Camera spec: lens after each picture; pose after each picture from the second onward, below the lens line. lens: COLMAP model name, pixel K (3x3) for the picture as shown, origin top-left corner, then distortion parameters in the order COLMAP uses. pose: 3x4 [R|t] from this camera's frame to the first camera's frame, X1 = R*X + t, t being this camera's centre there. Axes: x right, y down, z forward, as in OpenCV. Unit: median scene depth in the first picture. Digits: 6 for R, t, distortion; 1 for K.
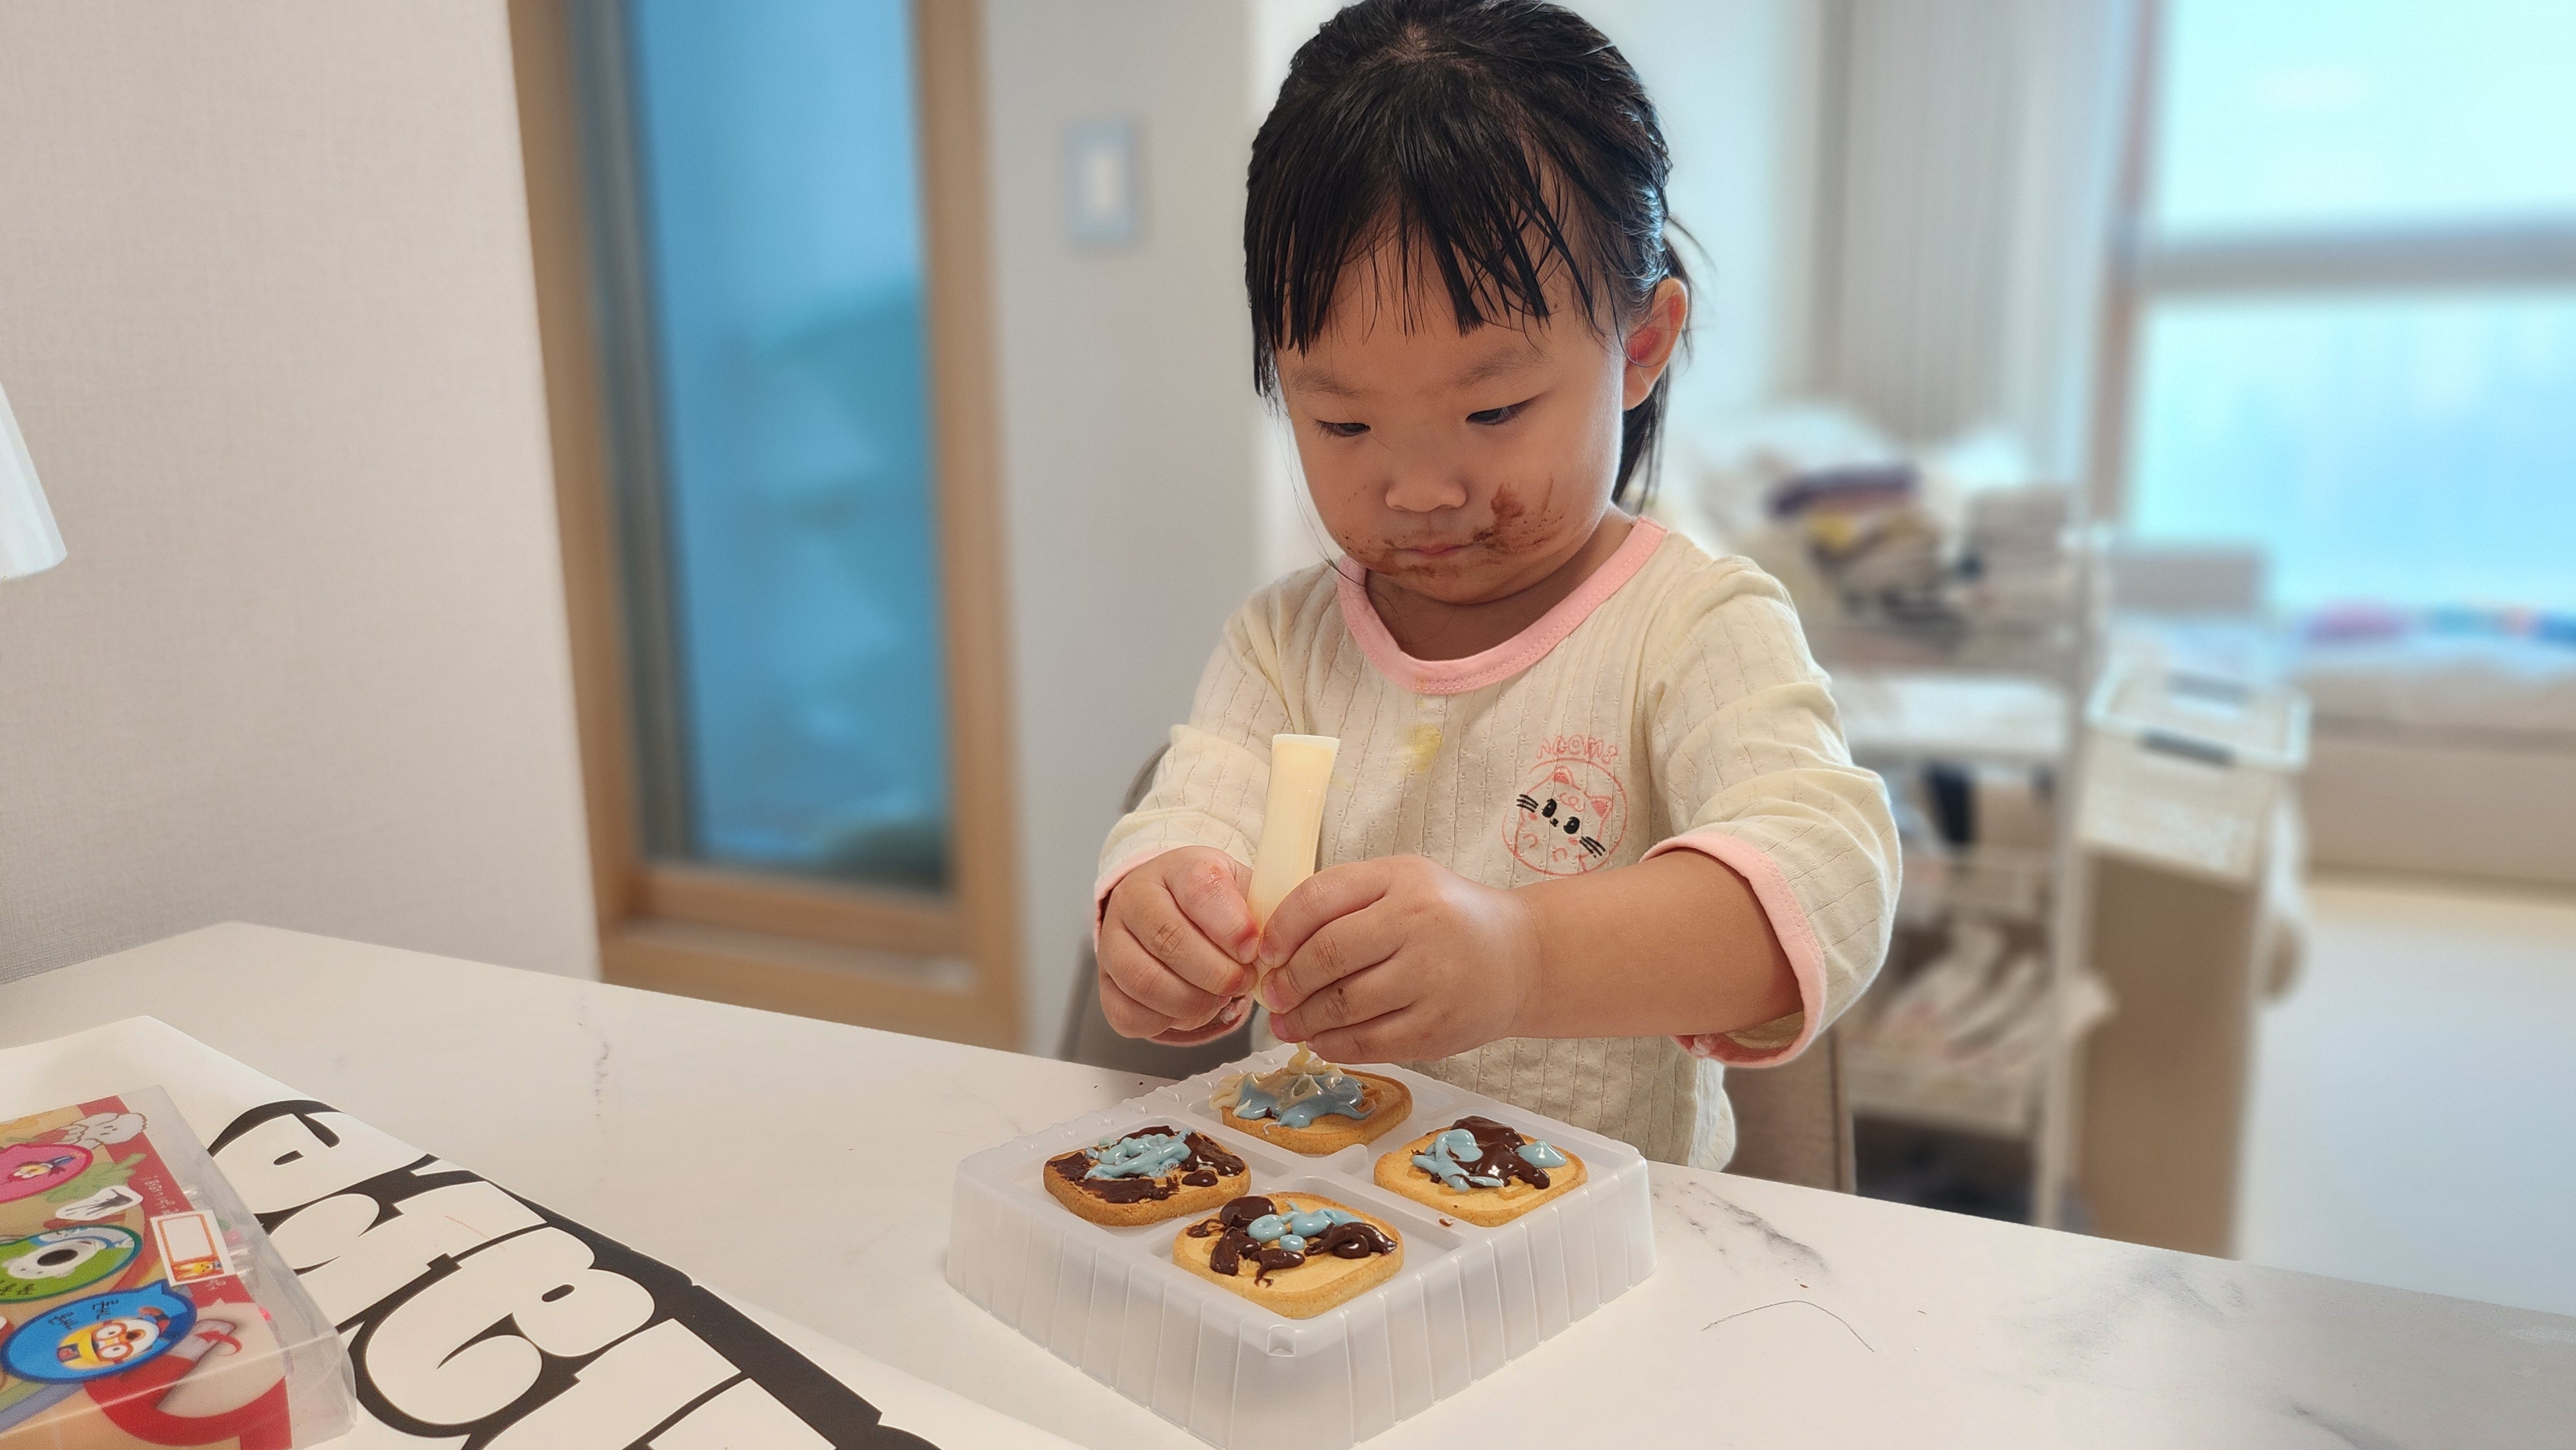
lens RADIAL K [[1840.0, 0, 1313.9], [0, 1840.0, 725.3], [0, 0, 1]] dist [0.043807, -0.065266]
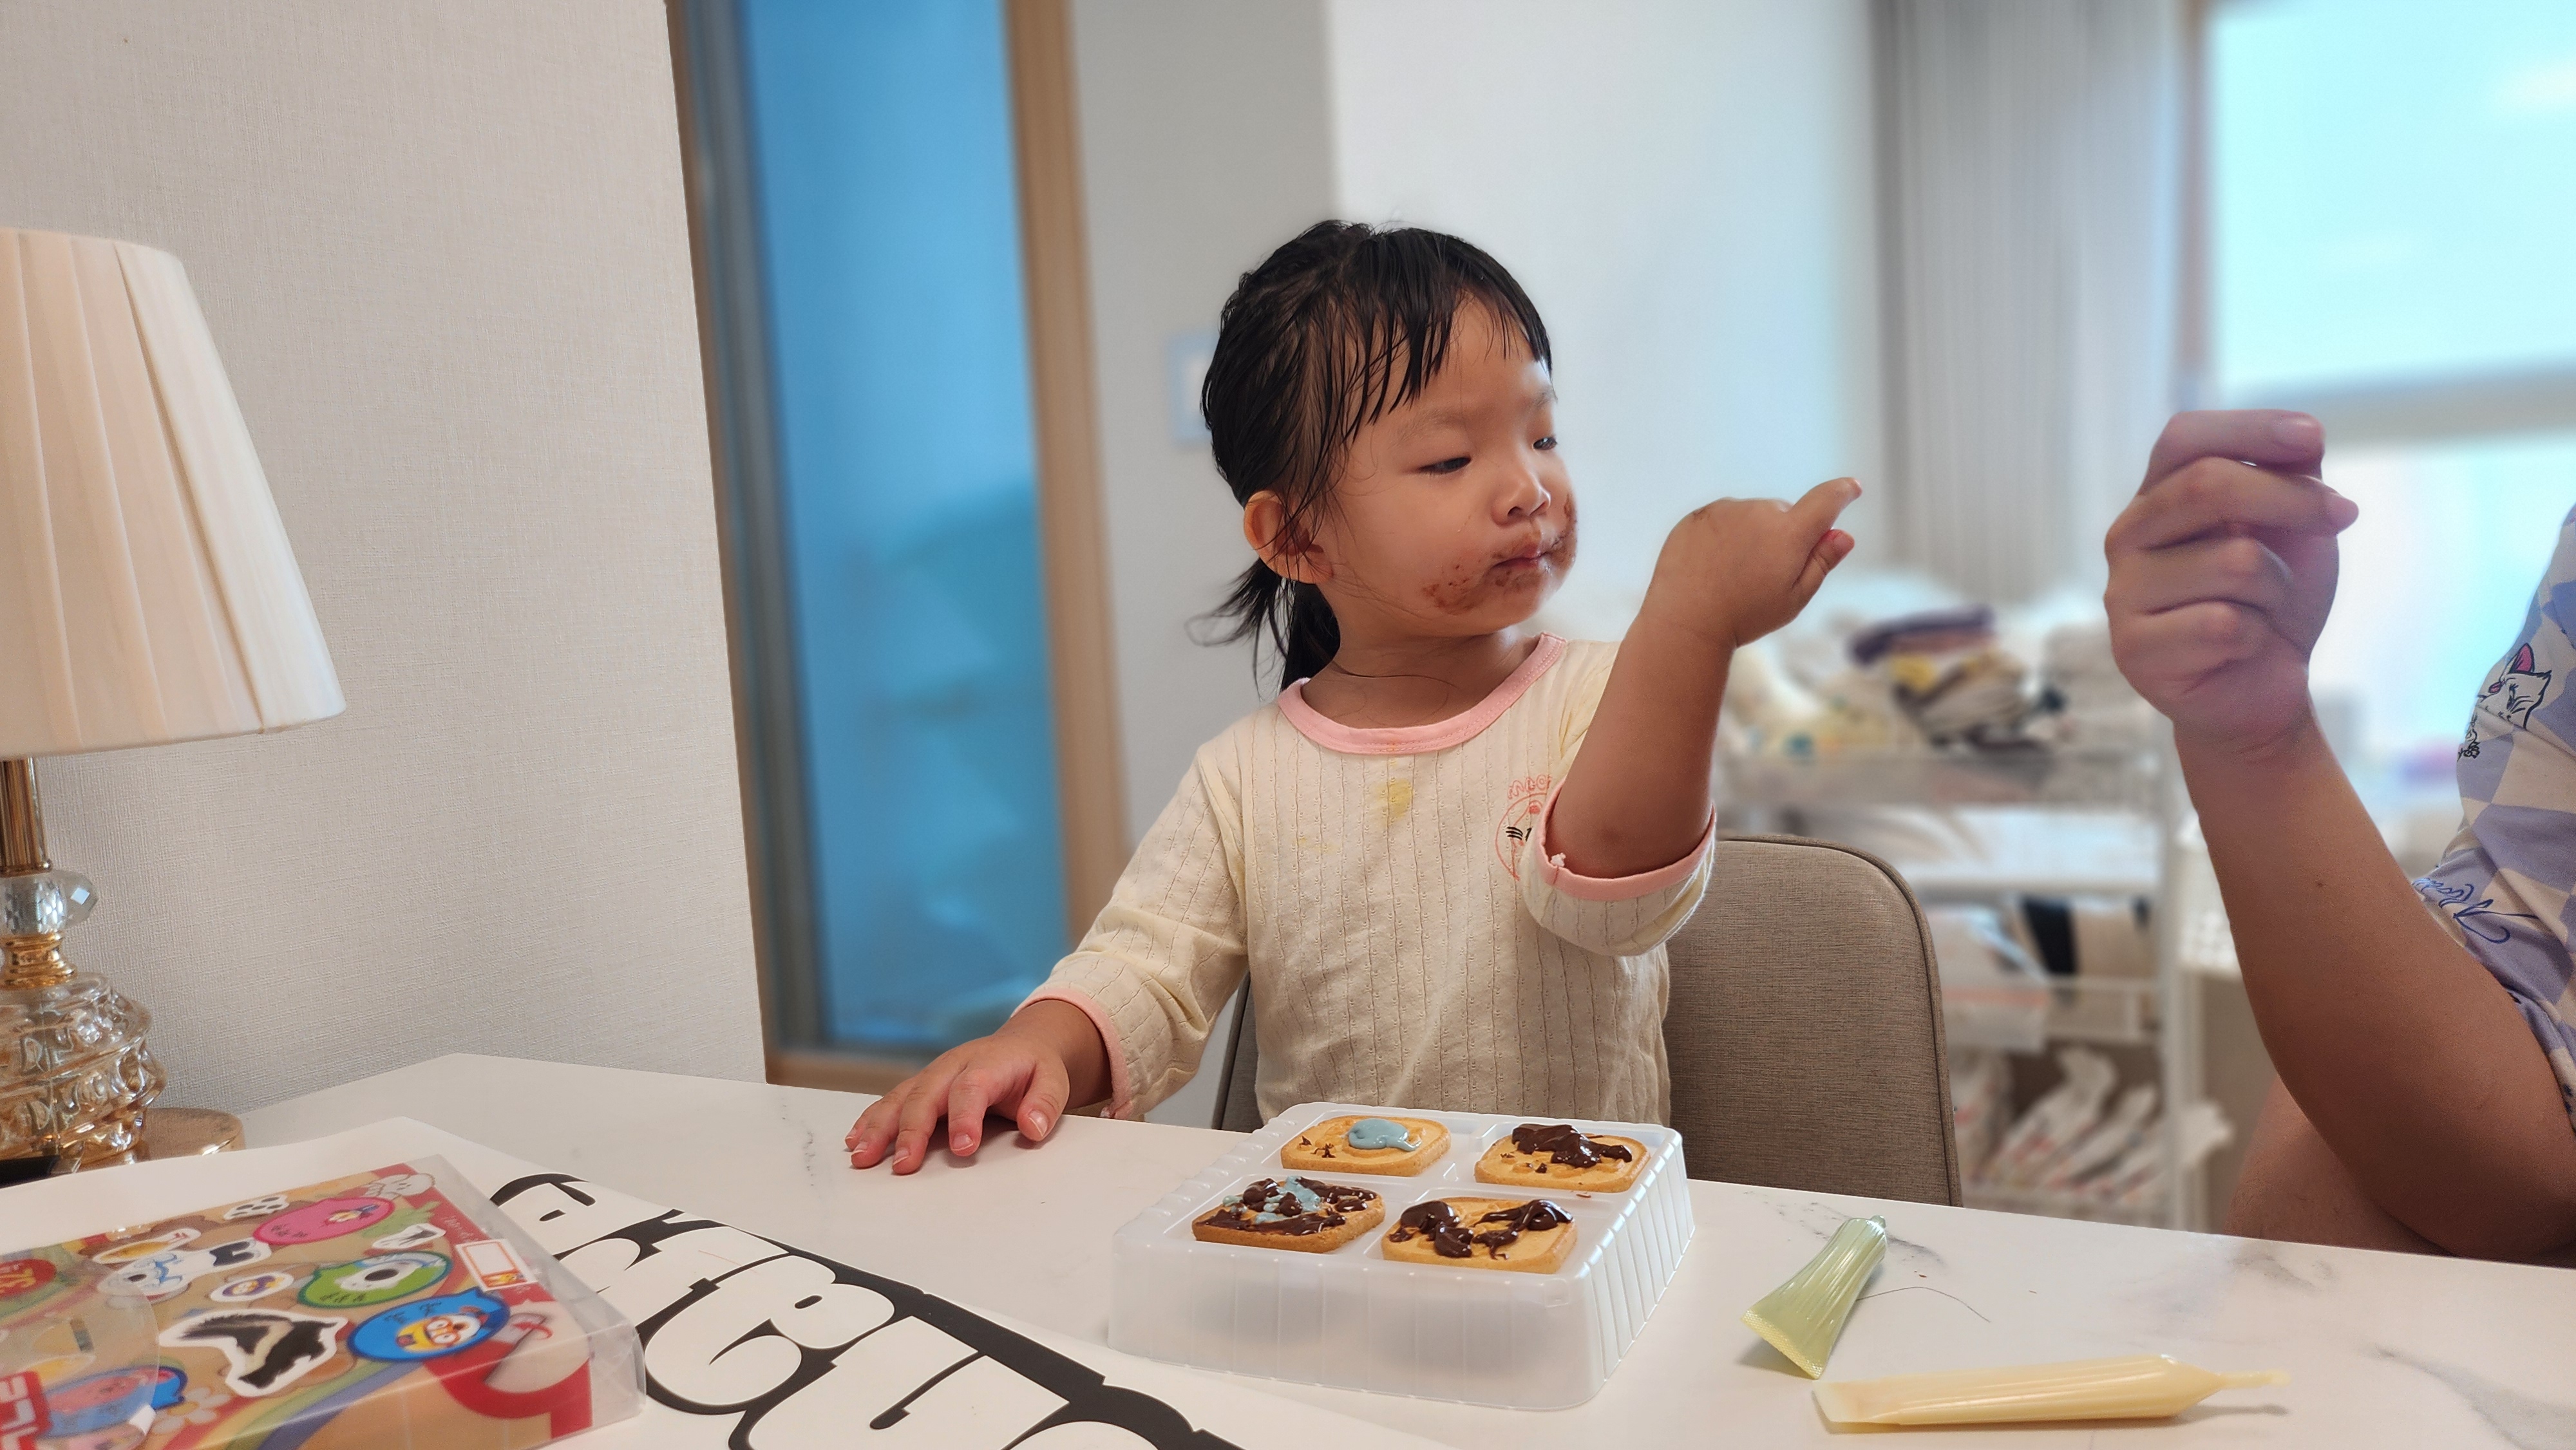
lens RADIAL K [[1828.3, 0, 1319.0], [0, 1828.3, 726.5], [0, 0, 1]] dist [0.038005, -0.061098]
pose [[0.998218, -0.039607, -0.044622, -0.030231], [0.034591, 0.993544, -0.108048, 0.084530], [0.048614, 0.106312, 0.993144, -0.131121]]
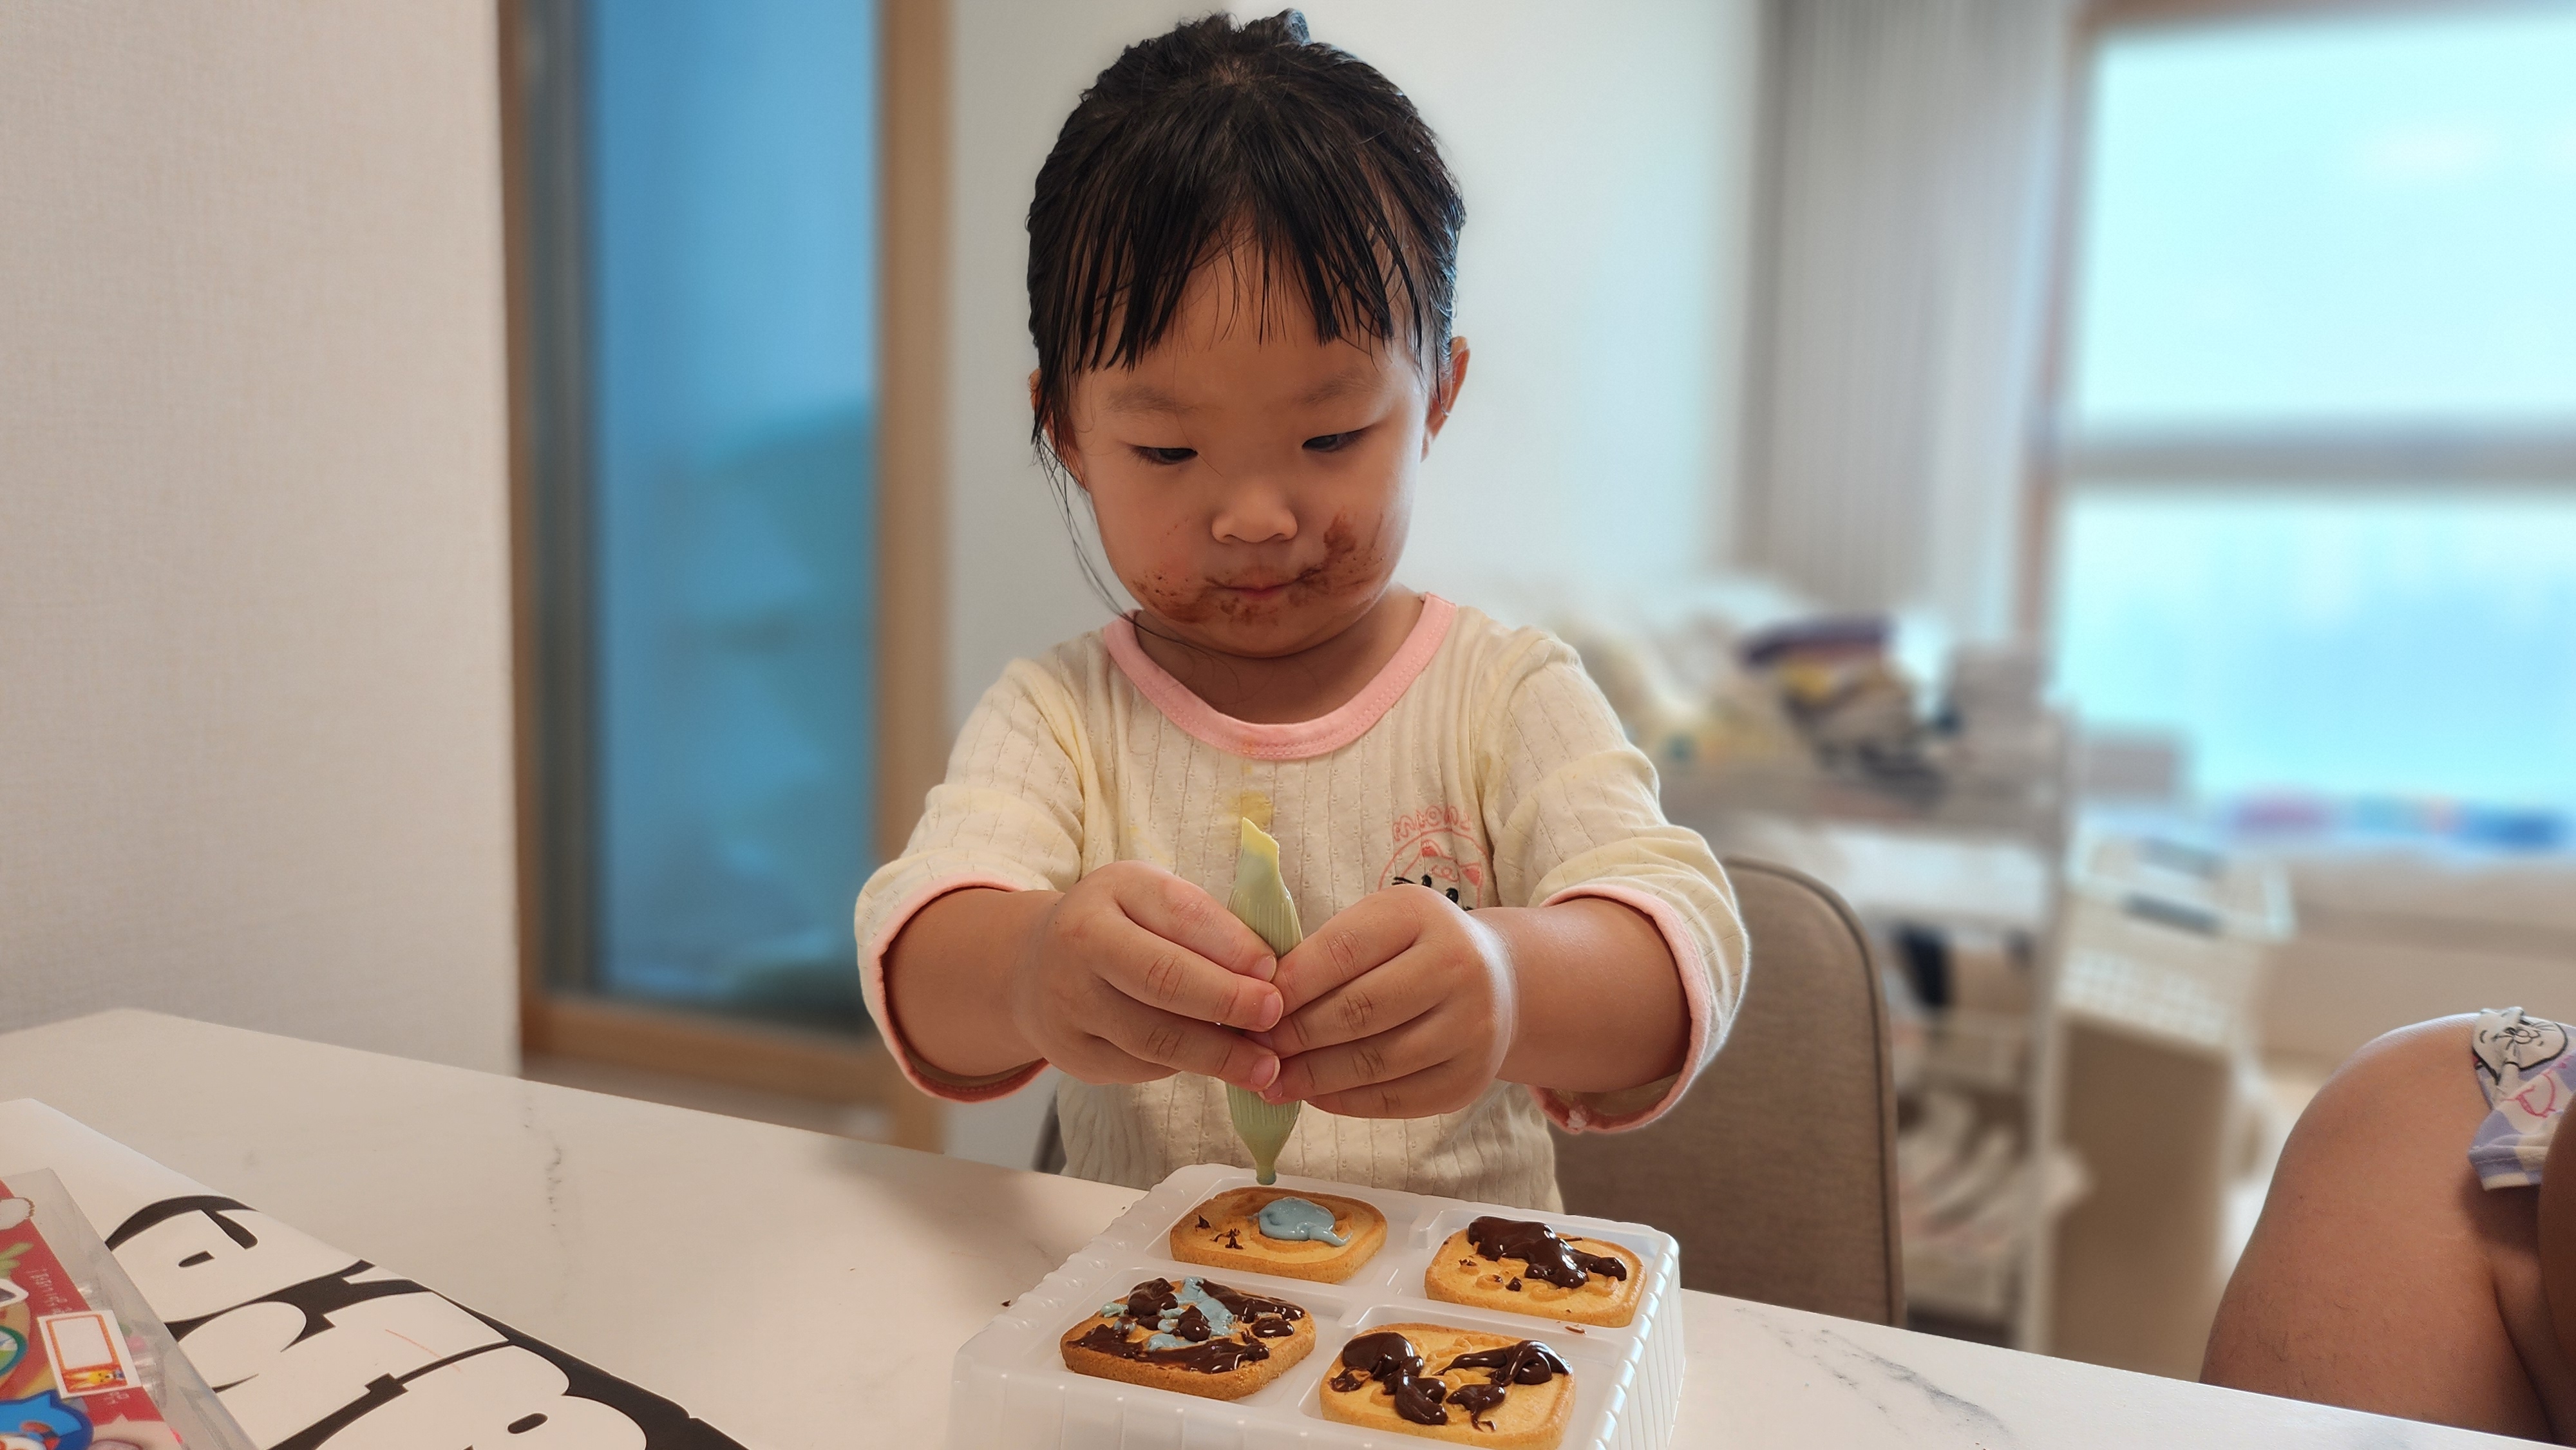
lens RADIAL K [[1844.2, 0, 1288.0], [0, 1844.2, 725.0], [0, 0, 1]] dist [0.041273, -0.063573]
pose [[0.998646, 0.036549, 0.037026, -0.103980], [-0.033033, 0.995258, -0.091487, 0.056560], [-0.040194, 0.090140, 0.995118, 0.122331]]
